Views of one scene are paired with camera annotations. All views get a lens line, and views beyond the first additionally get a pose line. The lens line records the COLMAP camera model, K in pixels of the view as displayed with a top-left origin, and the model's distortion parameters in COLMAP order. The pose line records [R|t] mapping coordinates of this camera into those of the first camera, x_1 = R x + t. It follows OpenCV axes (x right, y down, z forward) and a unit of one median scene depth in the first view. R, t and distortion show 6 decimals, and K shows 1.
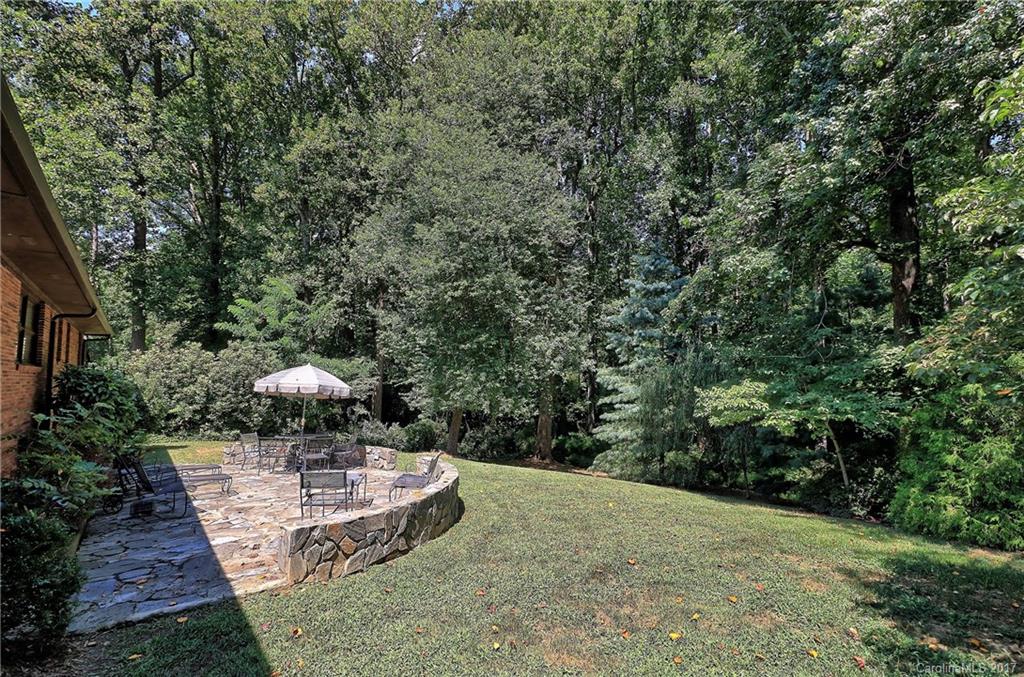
lens RADIAL K [[474.8, 0, 514.7], [0, 474.8, 337.5], [0, 0, 1]] dist [-0.024524, -0.001396]
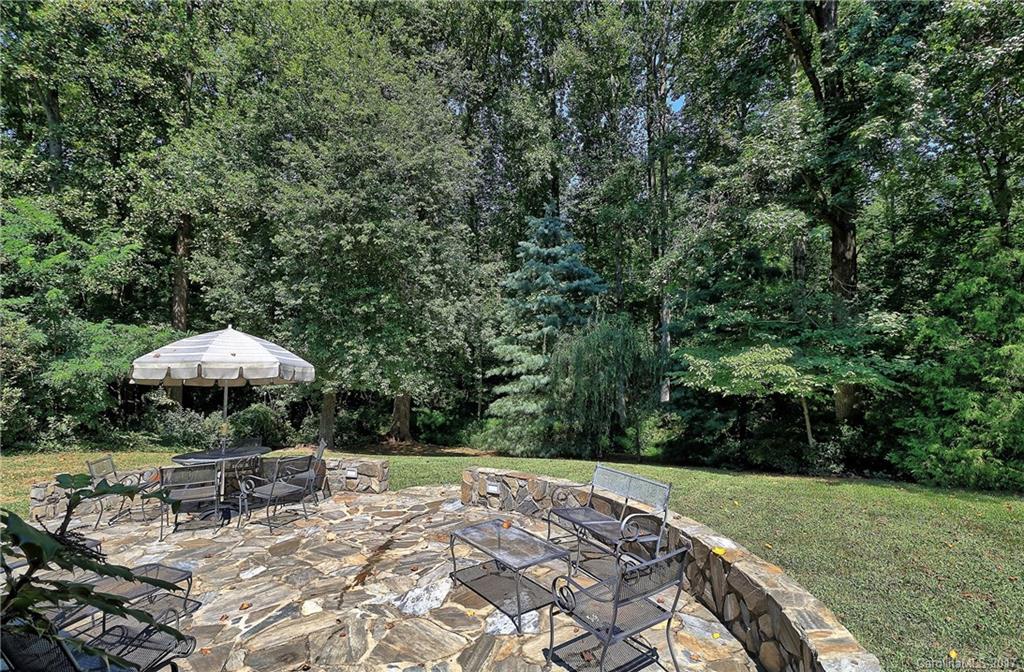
lens RADIAL K [[474.8, 0, 512.2], [0, 474.8, 337.7], [0, 0, 1]] dist [-0.024524, -0.001396]
pose [[0.907717, -0.005453, 0.419548, -0.197029], [-0.019668, 0.998263, 0.055529, 0.016256], [-0.419122, -0.058656, 0.906033, 0.186914]]
